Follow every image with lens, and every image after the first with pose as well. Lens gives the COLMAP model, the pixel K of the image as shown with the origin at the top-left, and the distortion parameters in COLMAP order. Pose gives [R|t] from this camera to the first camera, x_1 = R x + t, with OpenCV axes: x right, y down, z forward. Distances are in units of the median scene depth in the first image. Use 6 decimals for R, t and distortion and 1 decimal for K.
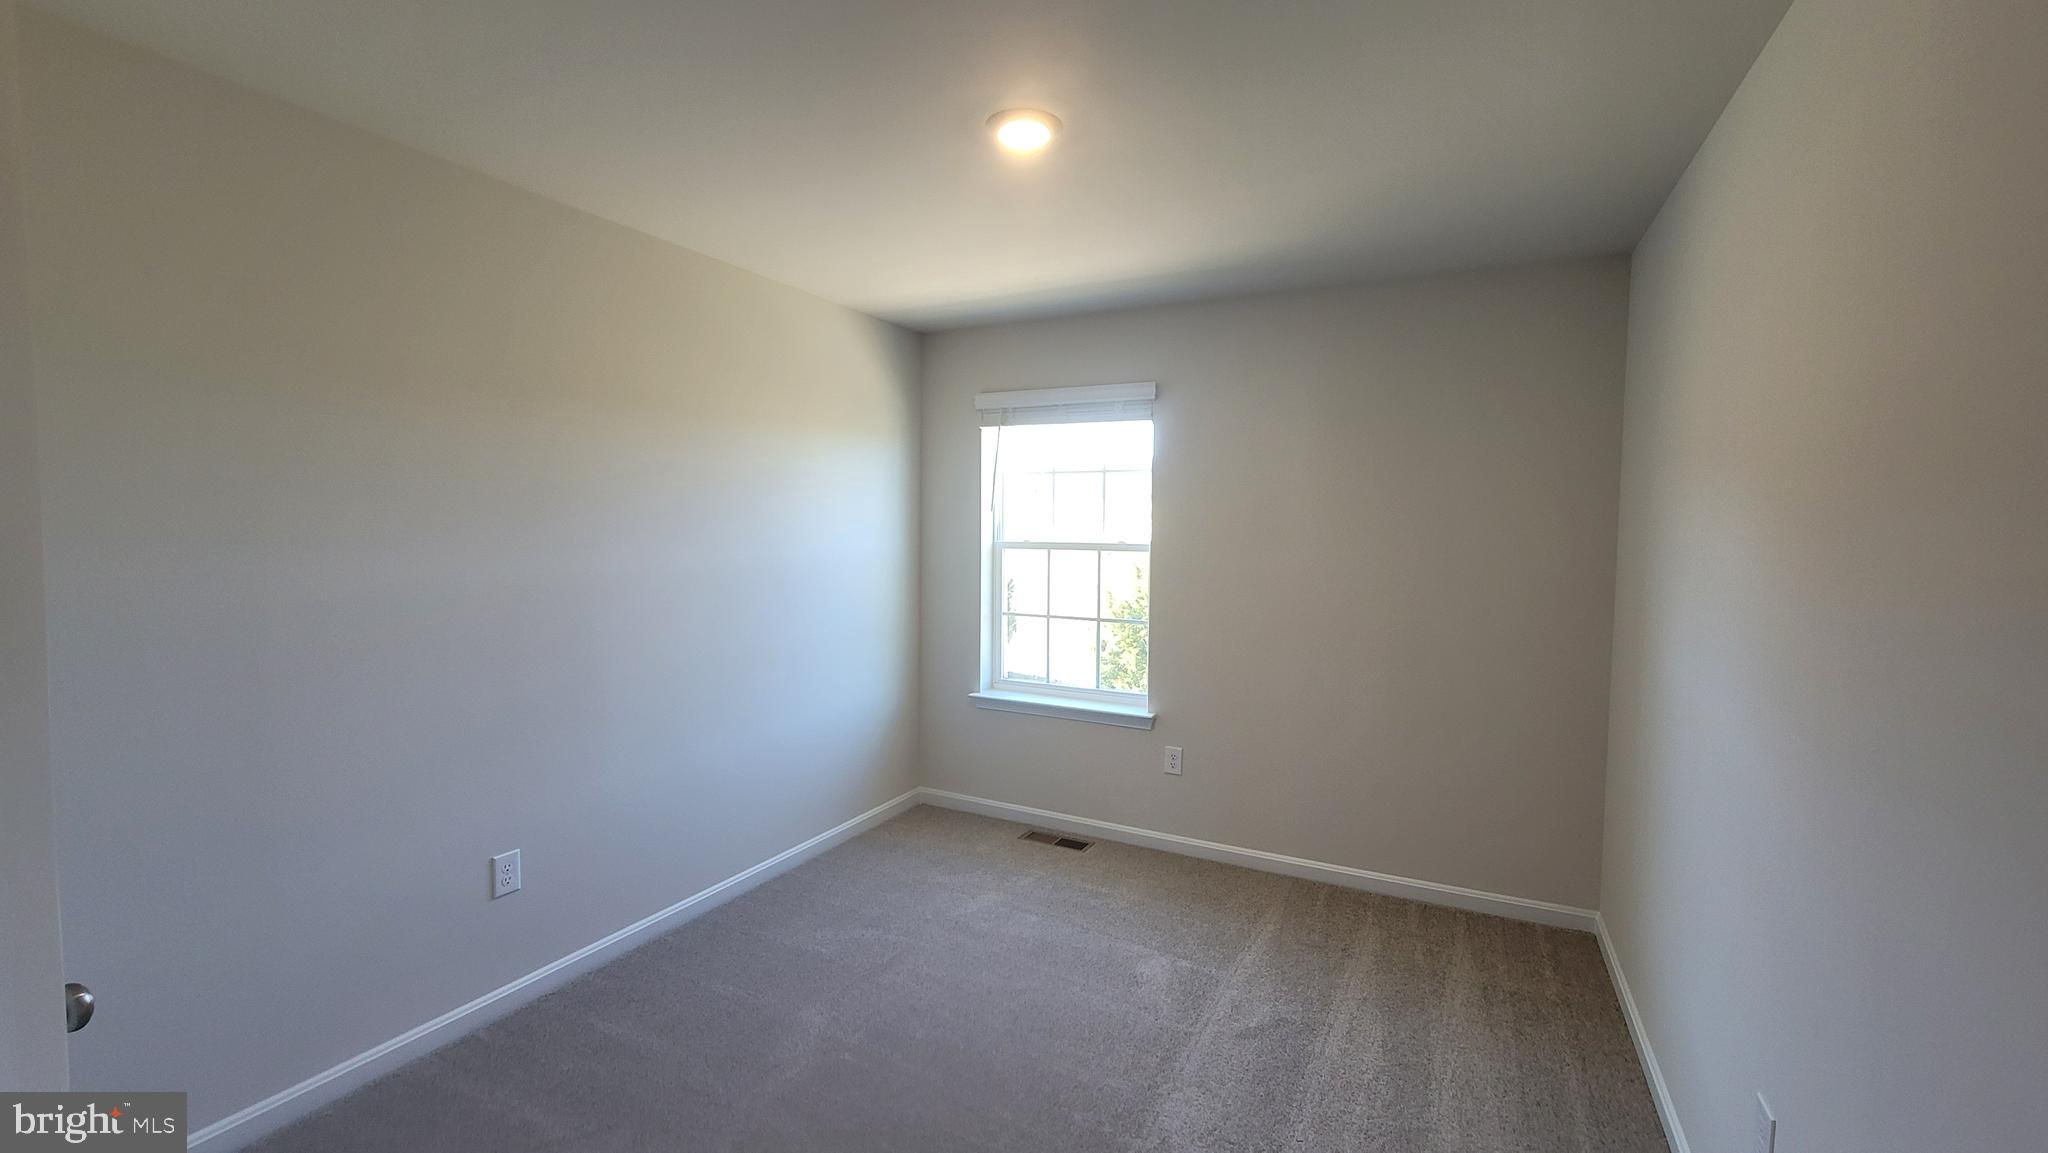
lens RADIAL K [[859.0, 0, 1017.1], [0, 859.0, 581.1], [0, 0, 1]] dist [-0.002748, -0.000196]
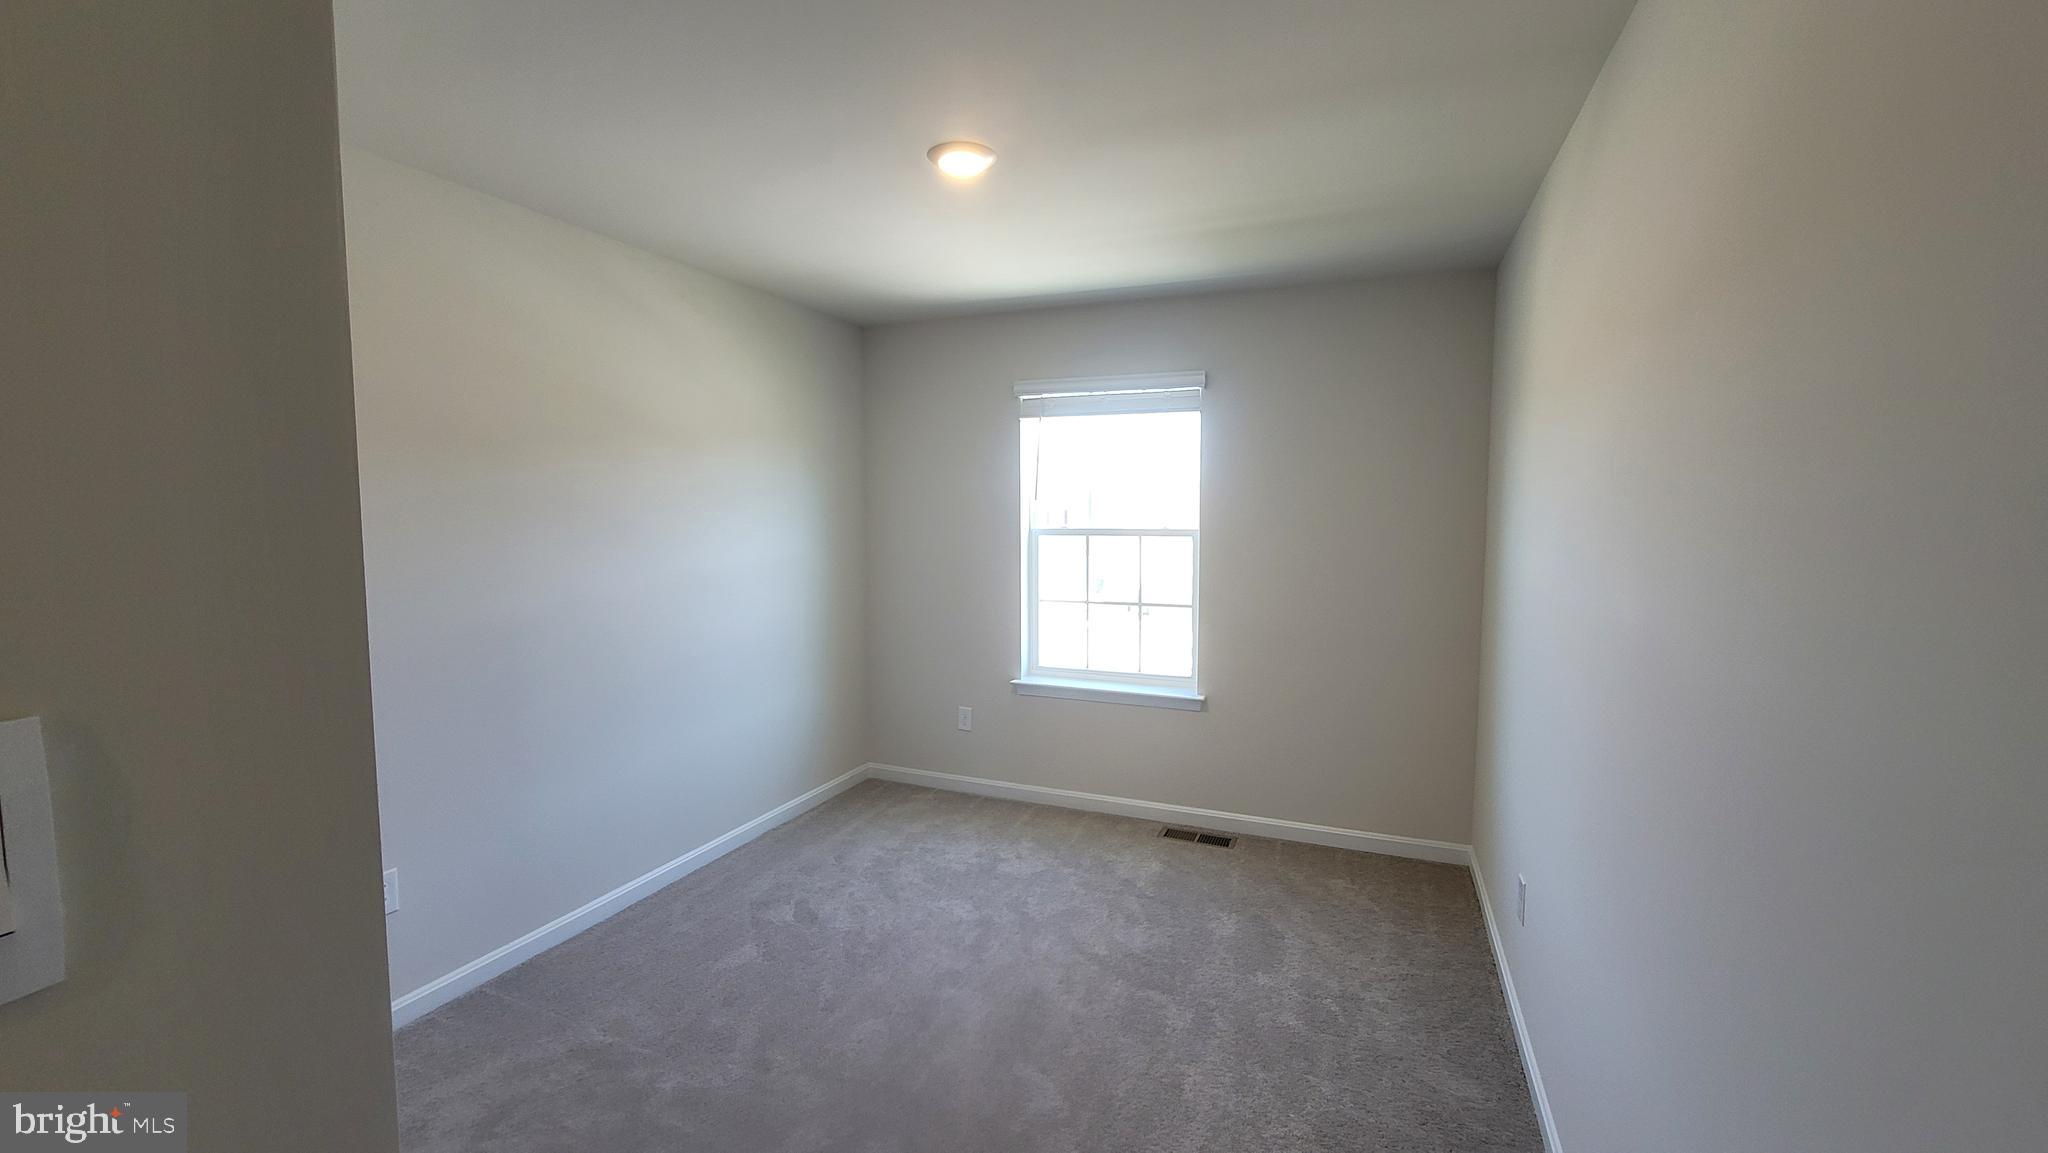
lens RADIAL K [[792.5, 0, 1024.8], [0, 792.5, 573.9], [0, 0, 1]] dist [0.001144, 0.000044]
pose [[0.990857, -0.011734, 0.134408, -0.160825], [0.009668, 0.999825, 0.016014, -0.007394], [-0.134573, -0.014568, 0.990797, 0.087097]]
